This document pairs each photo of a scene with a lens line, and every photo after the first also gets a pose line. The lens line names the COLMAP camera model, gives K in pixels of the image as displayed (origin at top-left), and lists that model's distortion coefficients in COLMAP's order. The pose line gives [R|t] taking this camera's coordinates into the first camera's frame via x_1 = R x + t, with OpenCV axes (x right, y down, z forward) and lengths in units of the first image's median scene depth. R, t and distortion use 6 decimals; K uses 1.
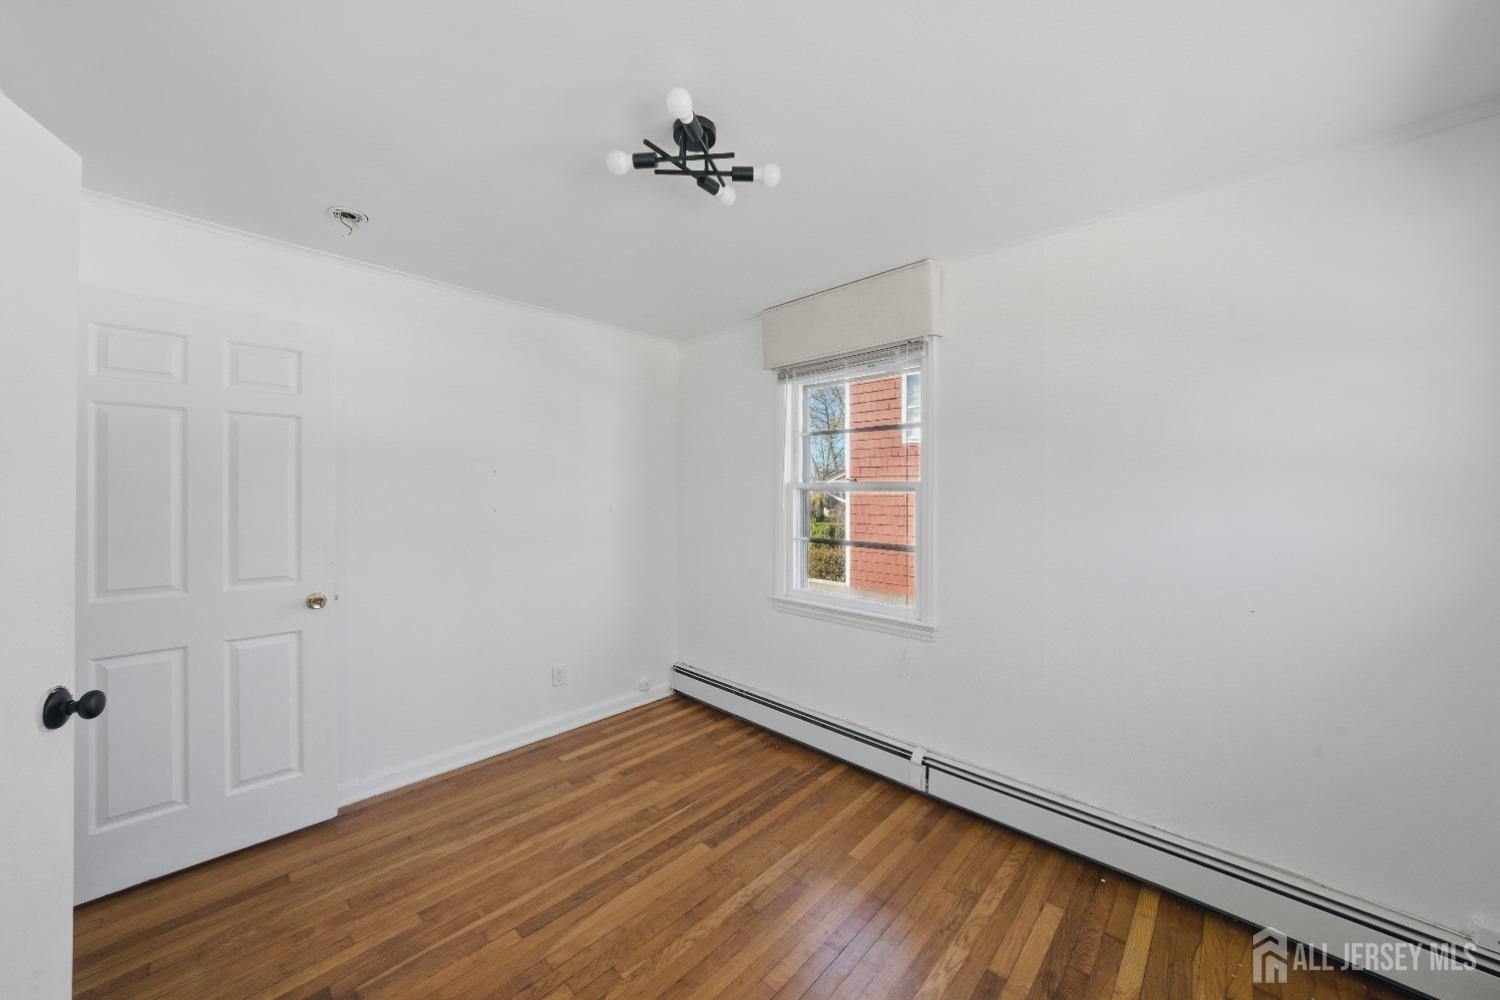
lens RADIAL K [[531.6, 0, 748.5], [0, 531.6, 493.0], [0, 0, 1]] dist [-0.000558, 0.000629]
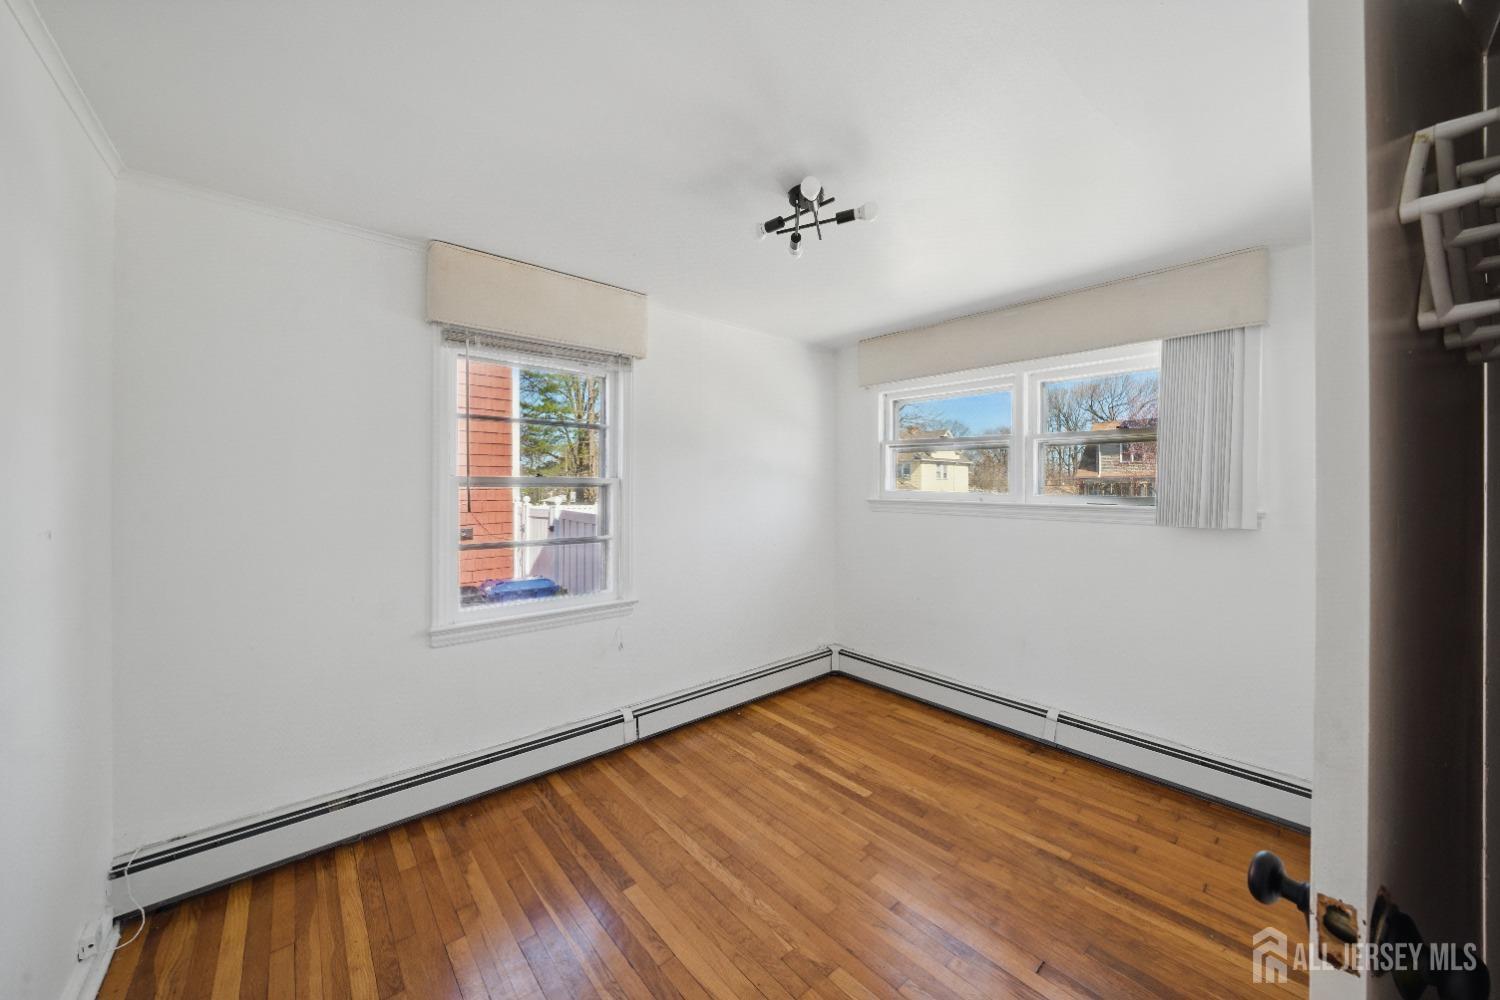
lens RADIAL K [[531.6, 0, 751.8], [0, 531.6, 489.3], [0, 0, 1]] dist [-0.000558, 0.000629]
pose [[0.109923, -0.007858, 0.993909, -0.803351], [0.006406, 0.999954, 0.007197, -0.004689], [-0.993919, 0.005576, 0.109968, 0.599713]]
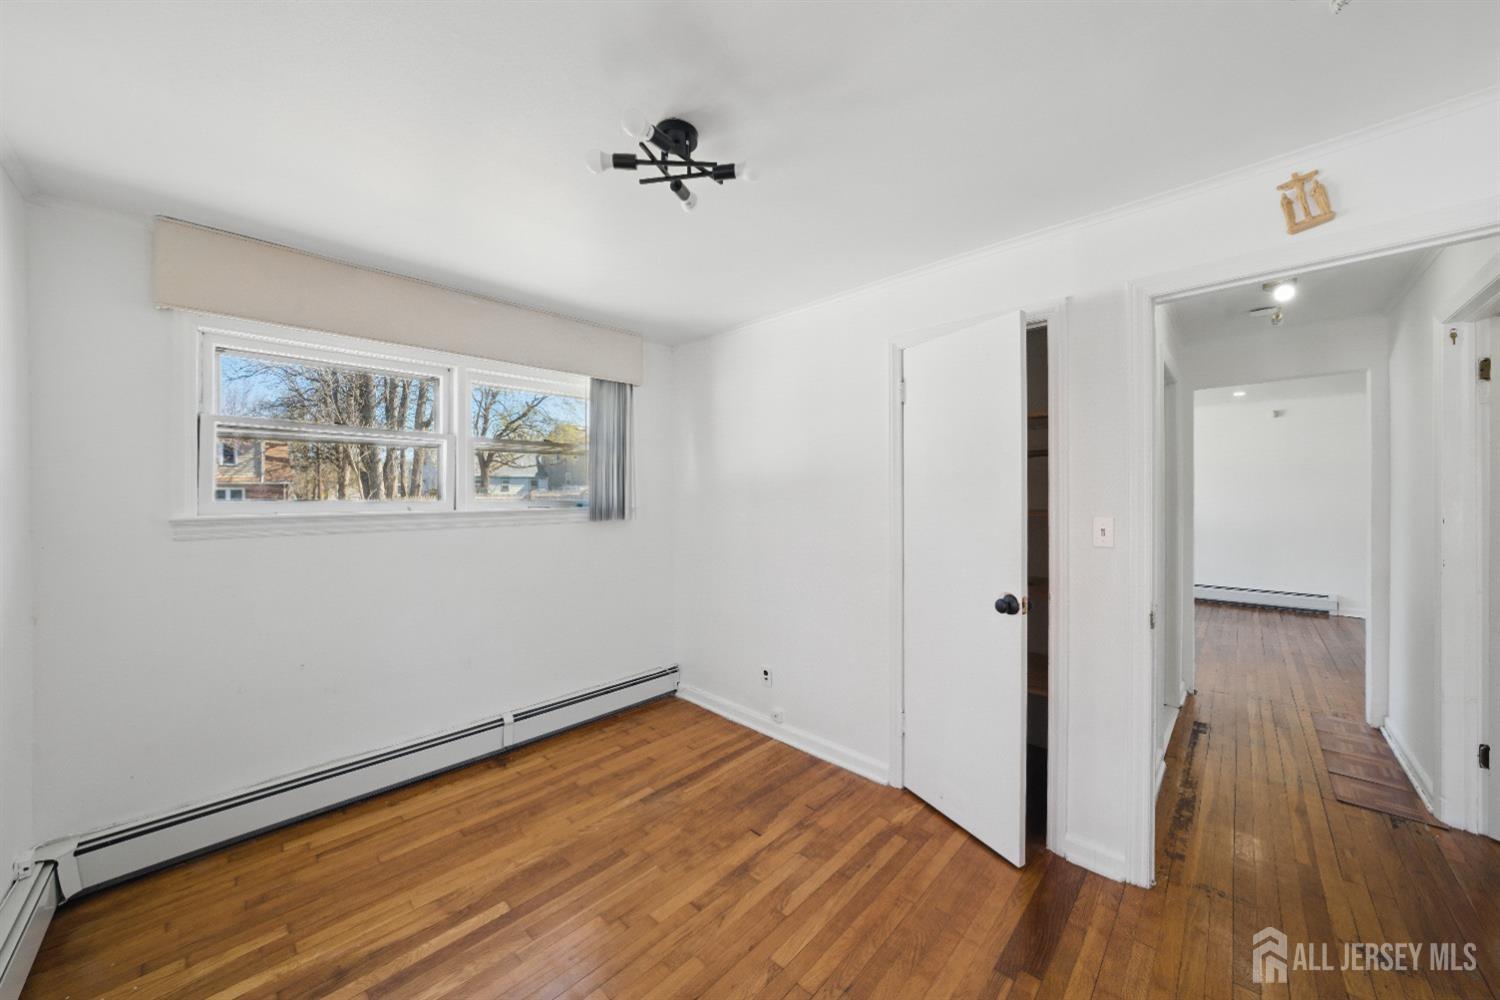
lens RADIAL K [[531.6, 0, 754.2], [0, 531.6, 495.6], [0, 0, 1]] dist [-0.000558, 0.000629]
pose [[-0.999397, 0.000455, 0.034706, -0.165546], [0.001019, 0.999868, 0.016241, -0.009787], [-0.034694, 0.016267, -0.999266, 1.218107]]
